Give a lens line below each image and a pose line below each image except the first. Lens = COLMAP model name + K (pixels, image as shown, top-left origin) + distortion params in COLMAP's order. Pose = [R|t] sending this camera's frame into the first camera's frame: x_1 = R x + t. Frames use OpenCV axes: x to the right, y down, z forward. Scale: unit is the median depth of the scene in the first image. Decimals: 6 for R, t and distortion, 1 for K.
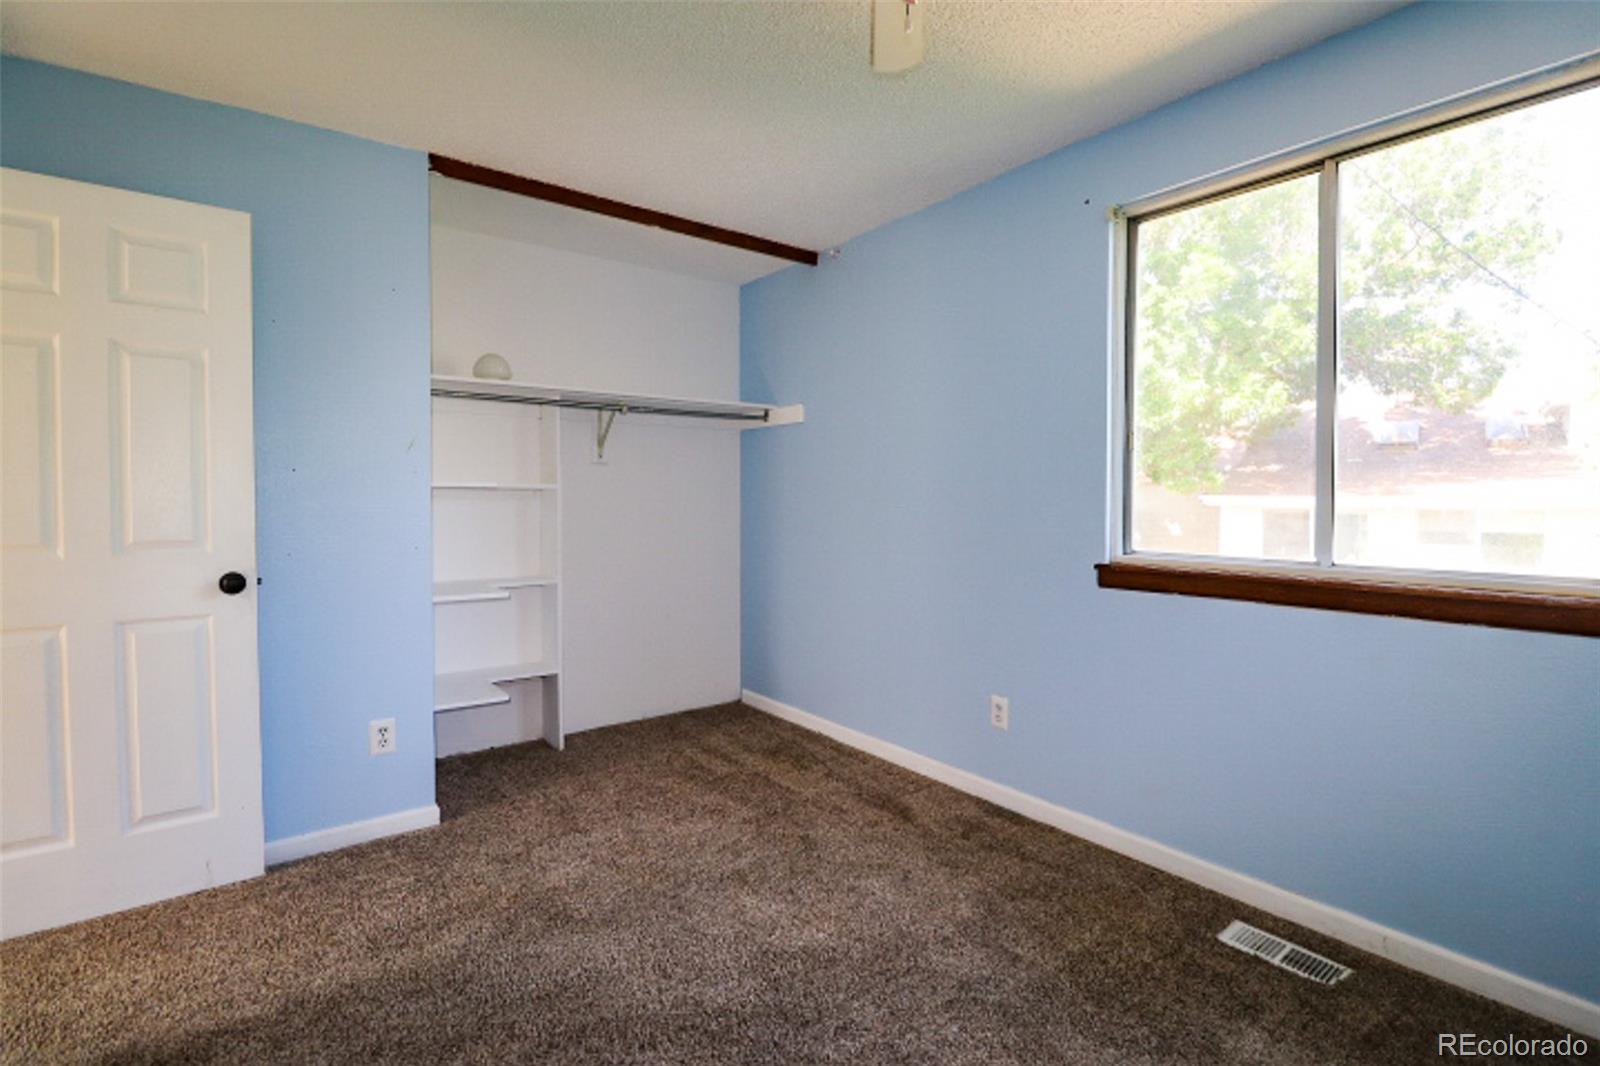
lens RADIAL K [[753.4, 0, 793.0], [0, 753.4, 524.0], [0, 0, 1]] dist [0.000505, -0.012552]
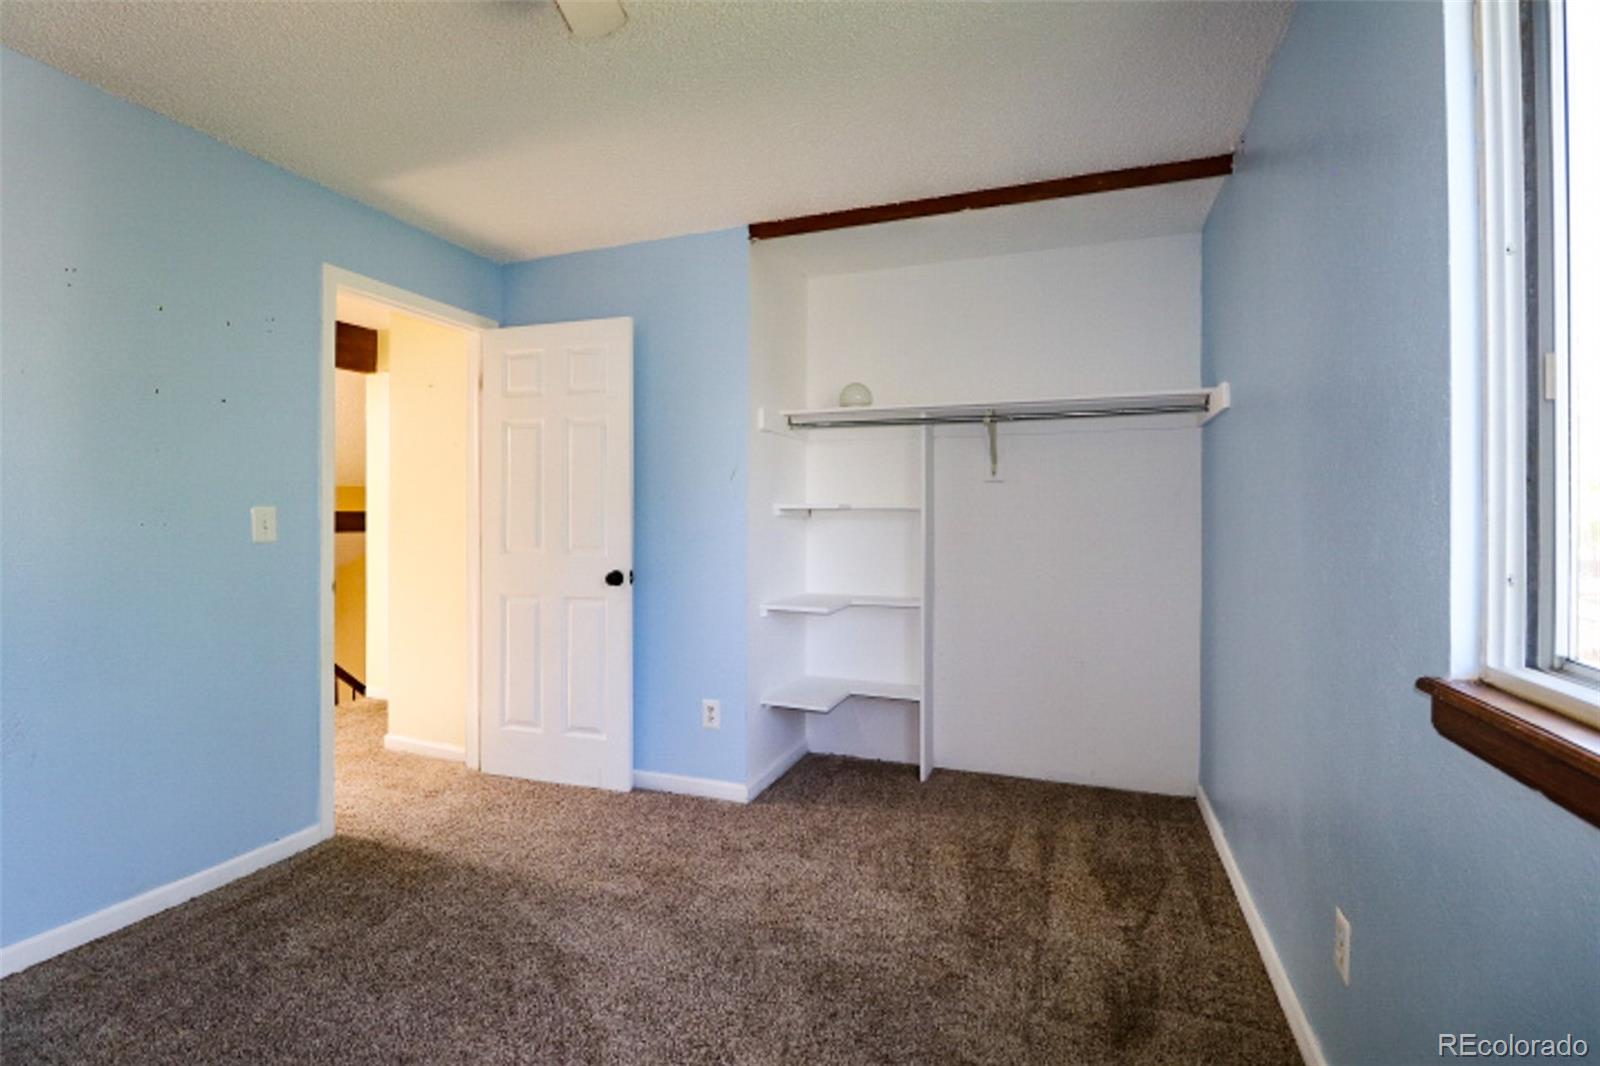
lens RADIAL K [[753.4, 0, 793.0], [0, 753.4, 524.0], [0, 0, 1]] dist [0.000505, -0.012552]
pose [[0.523699, 0.008754, -0.851858, 0.541161], [-0.030979, 0.999482, -0.008774, -0.018191], [0.851340, 0.030985, 0.523699, 0.445902]]
